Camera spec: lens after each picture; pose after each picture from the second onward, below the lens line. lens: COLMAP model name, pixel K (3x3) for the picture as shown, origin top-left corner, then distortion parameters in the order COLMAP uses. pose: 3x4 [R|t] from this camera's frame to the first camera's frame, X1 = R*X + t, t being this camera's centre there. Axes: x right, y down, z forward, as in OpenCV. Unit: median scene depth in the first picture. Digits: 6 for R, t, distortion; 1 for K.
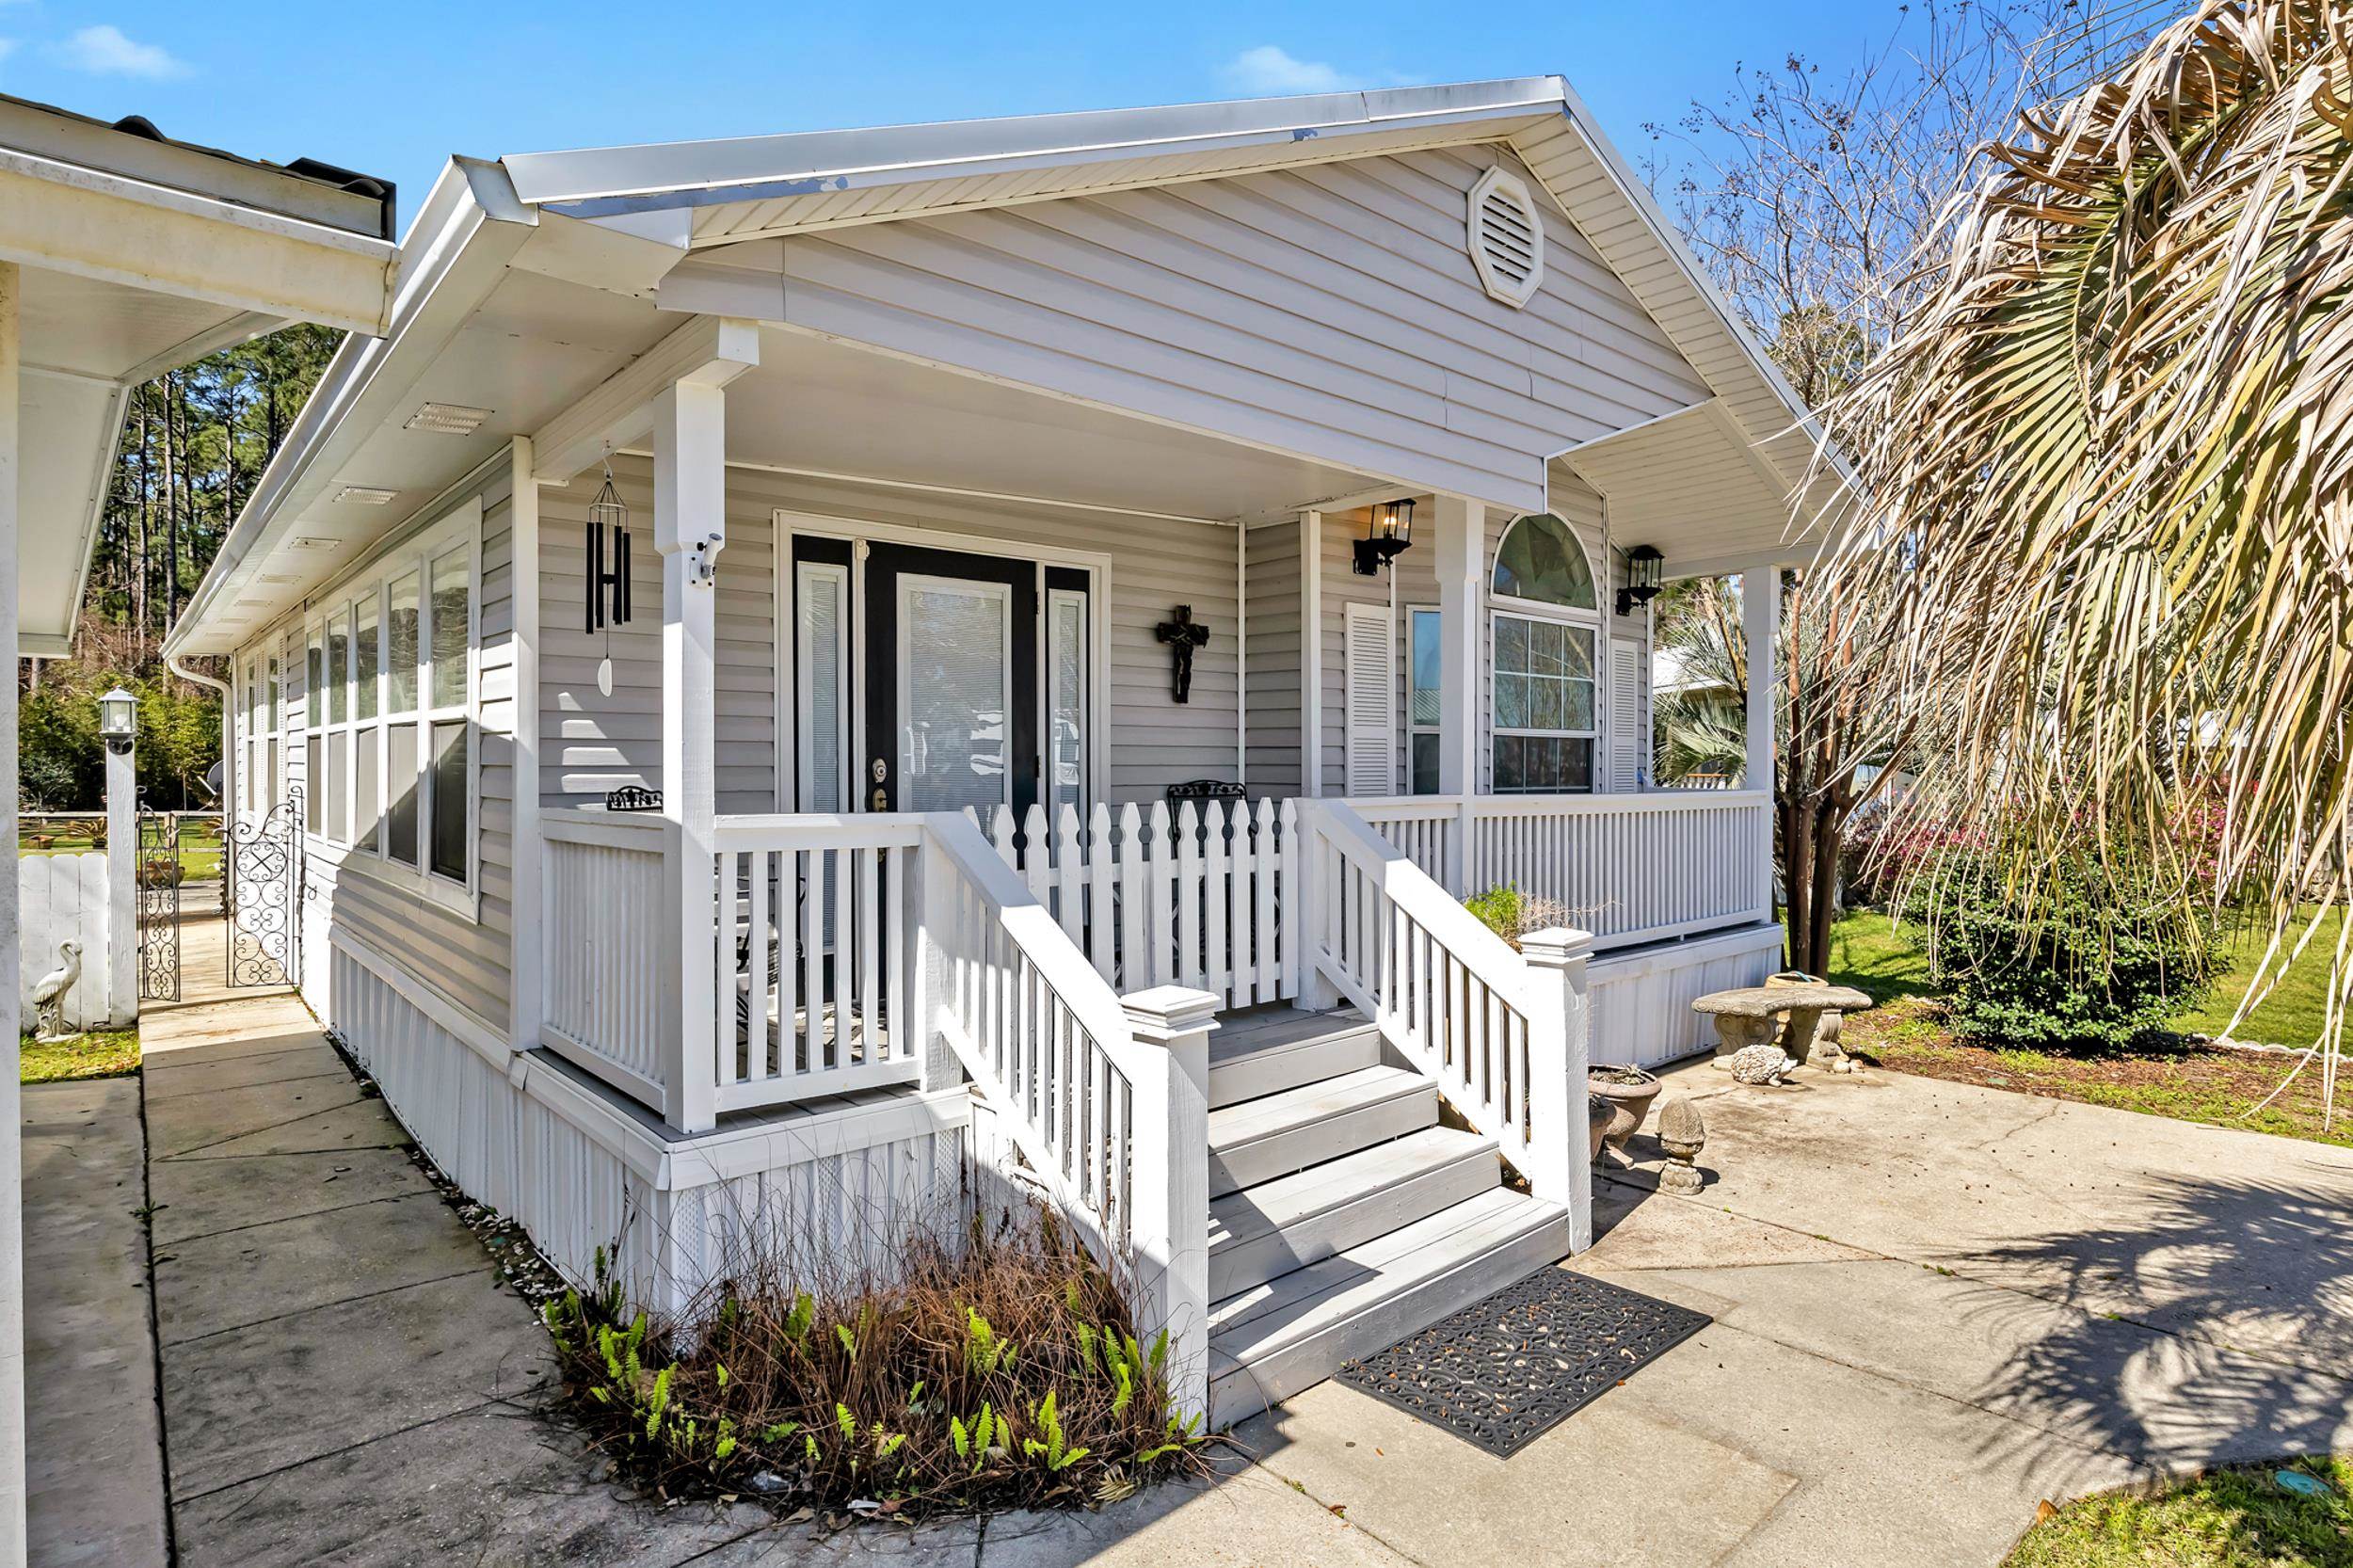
lens RADIAL K [[1191.3, 0, 1193.9], [0, 1191.3, 766.1], [0, 0, 1]] dist [-0.024253, 0.005040]
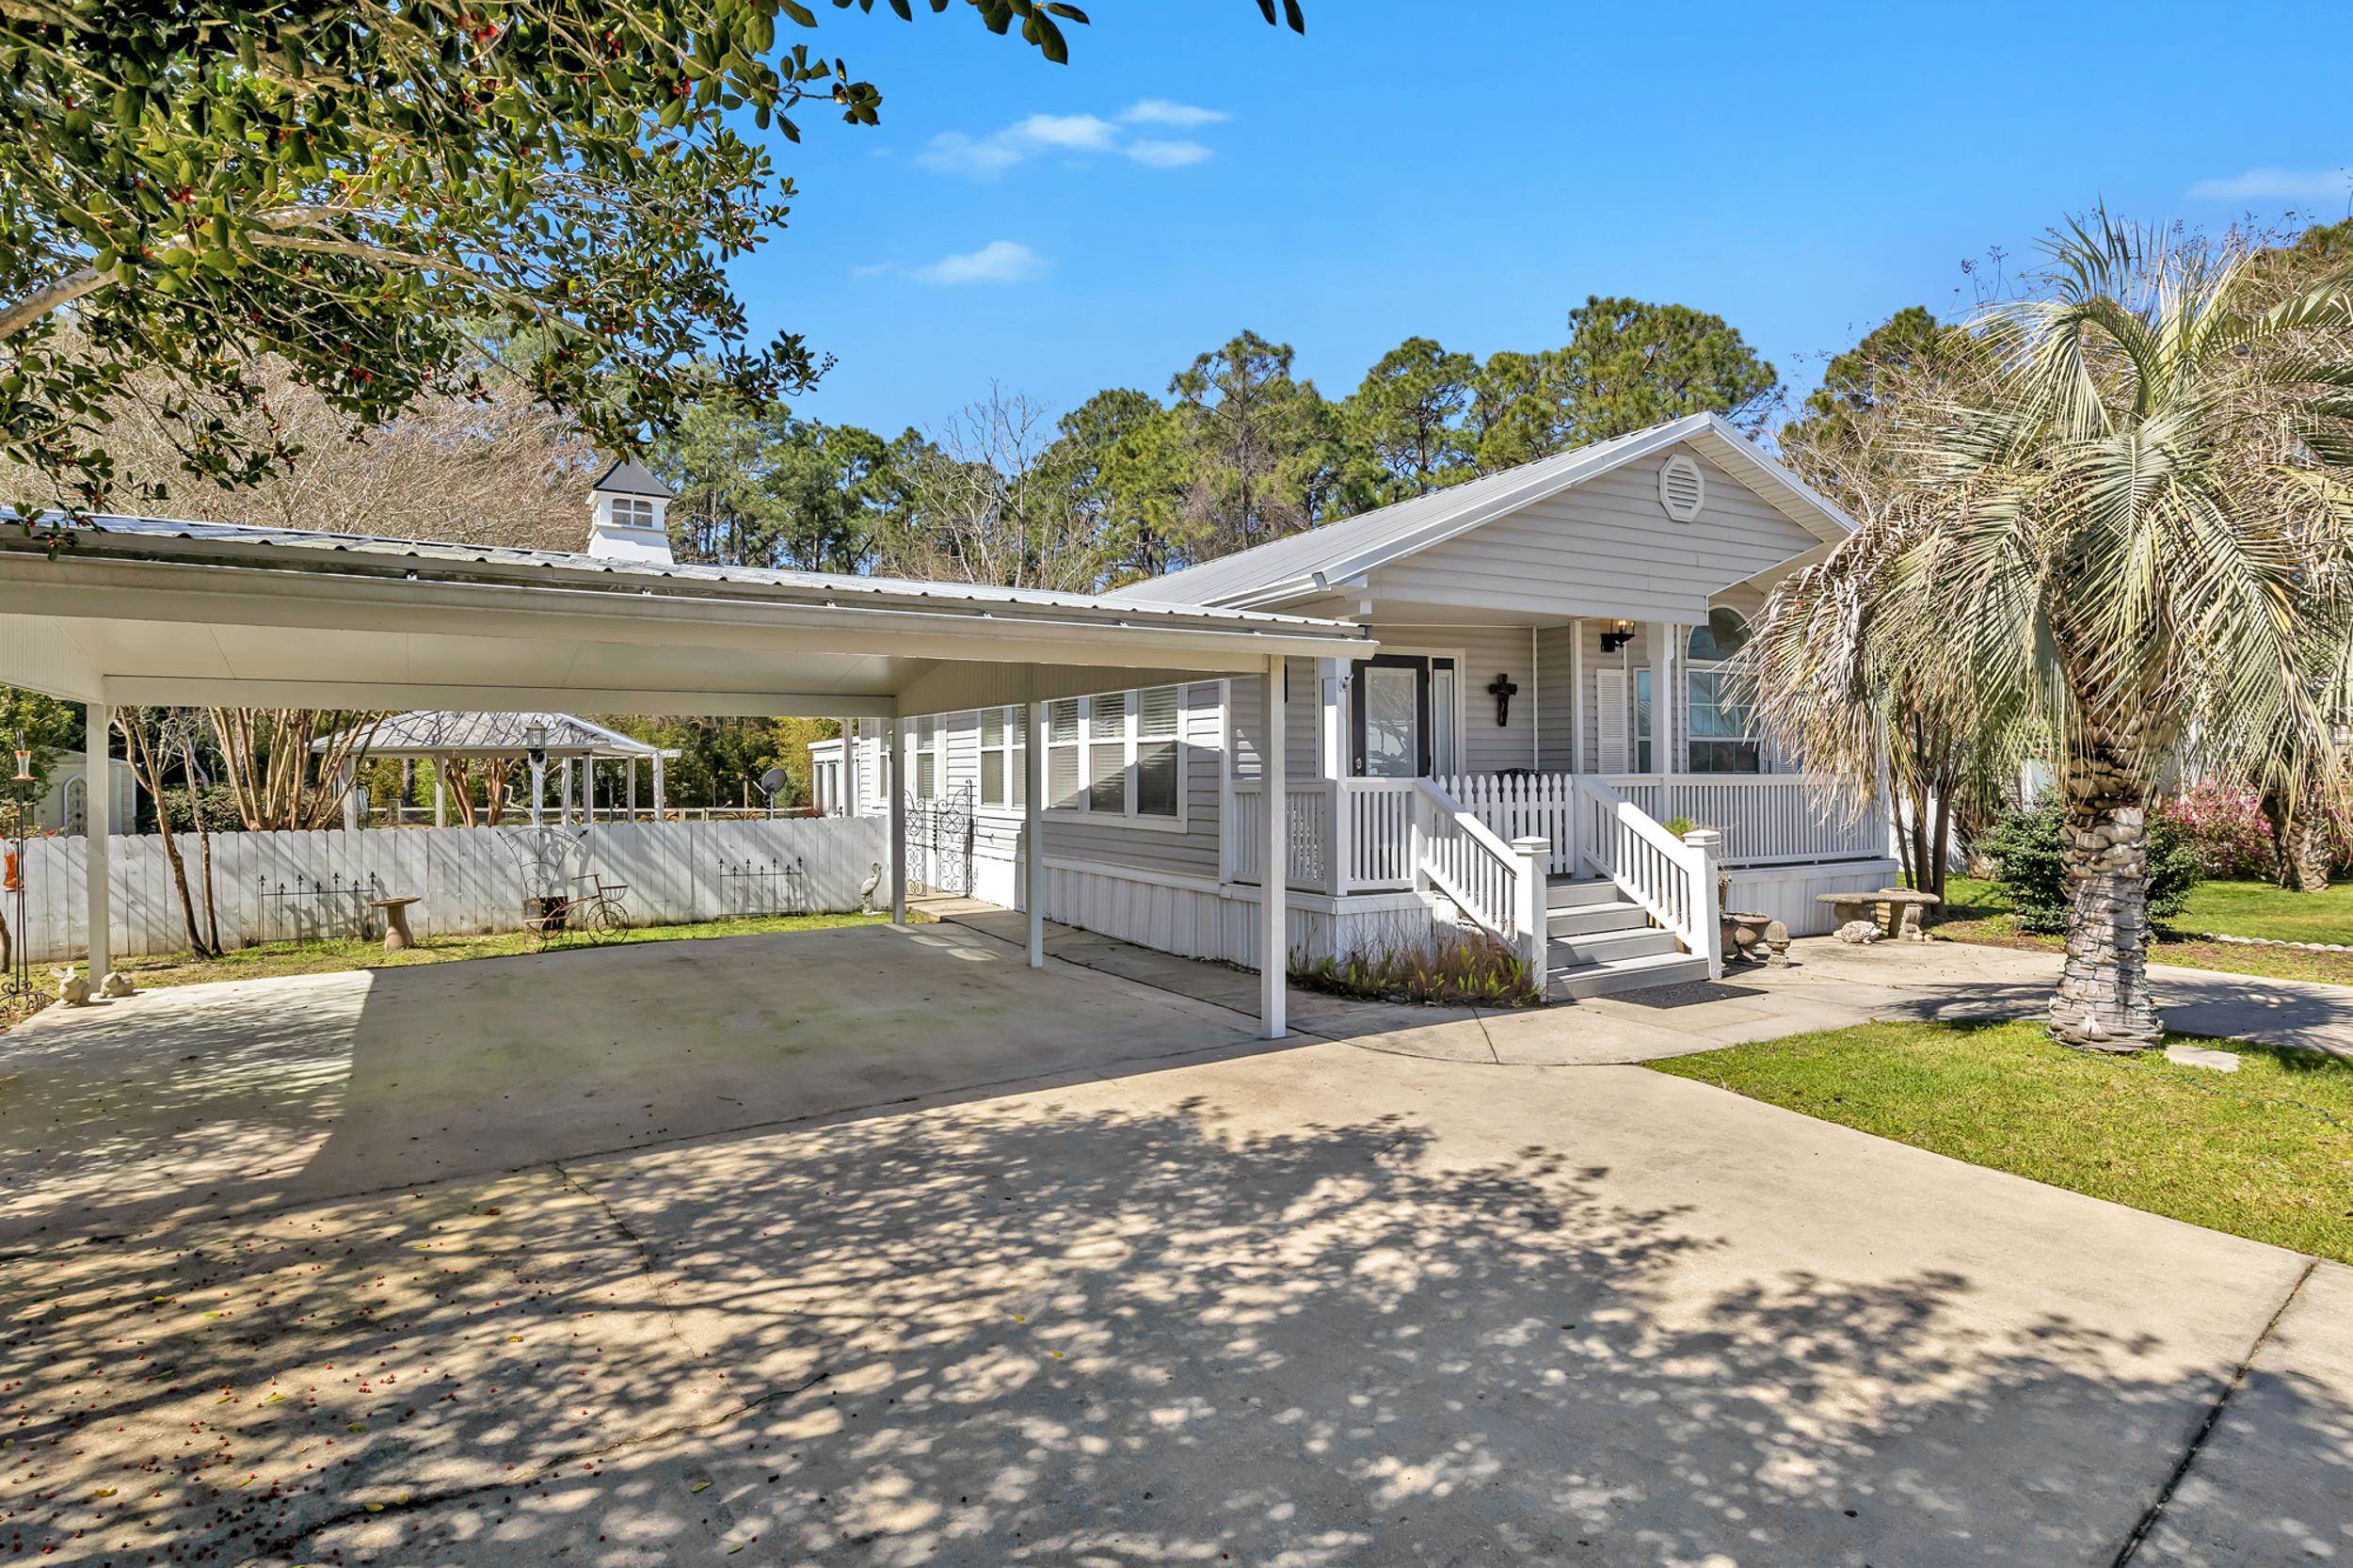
lens RADIAL K [[1097.8, 0, 1158.7], [0, 1097.8, 776.7], [0, 0, 1]] dist [-0.016497, -0.000183]
pose [[0.968220, -0.009277, -0.249928, -0.129094], [0.010462, 0.999939, 0.003414, 0.017657], [0.249882, -0.005920, 0.968258, -0.978916]]
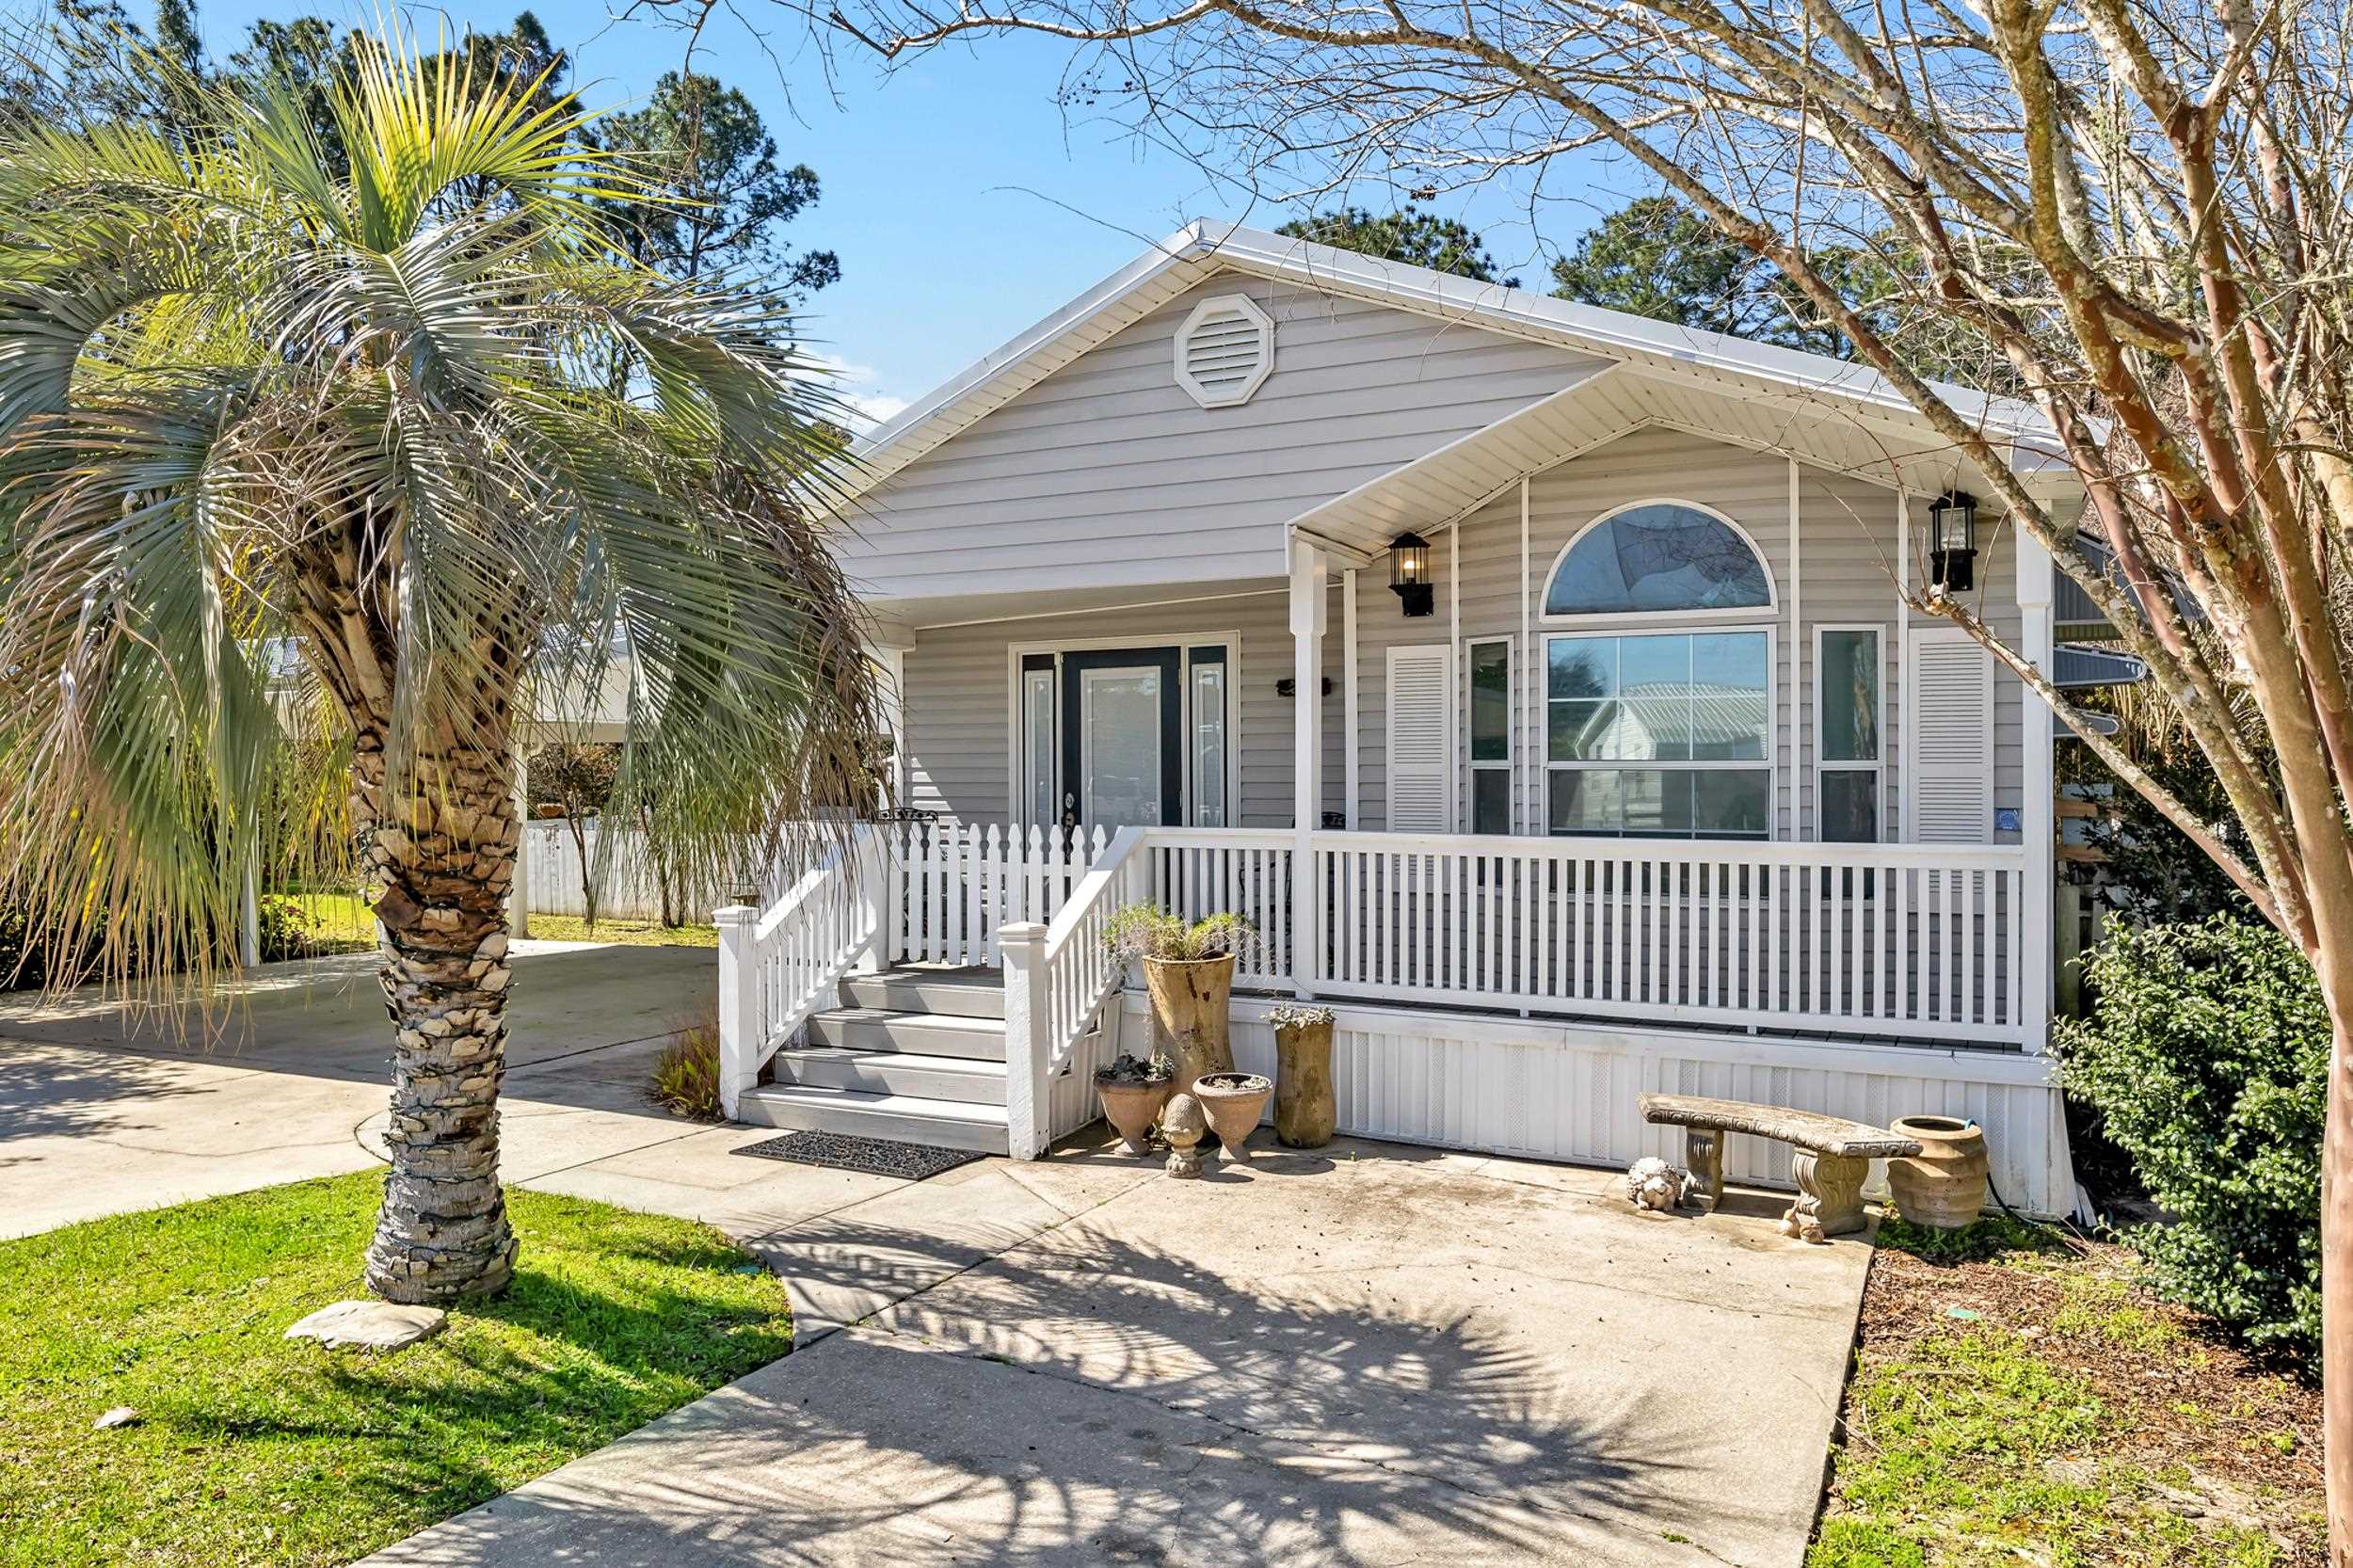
lens RADIAL K [[1457.8, 0, 1189.9], [0, 1457.8, 794.1], [0, 0, 1]] dist [0.006829, 0.000135]
pose [[0.414128, 0.010060, -0.910163, 1.566238], [-0.000737, 0.999942, 0.010717, -0.026105], [0.910218, -0.003767, 0.414112, 0.378480]]
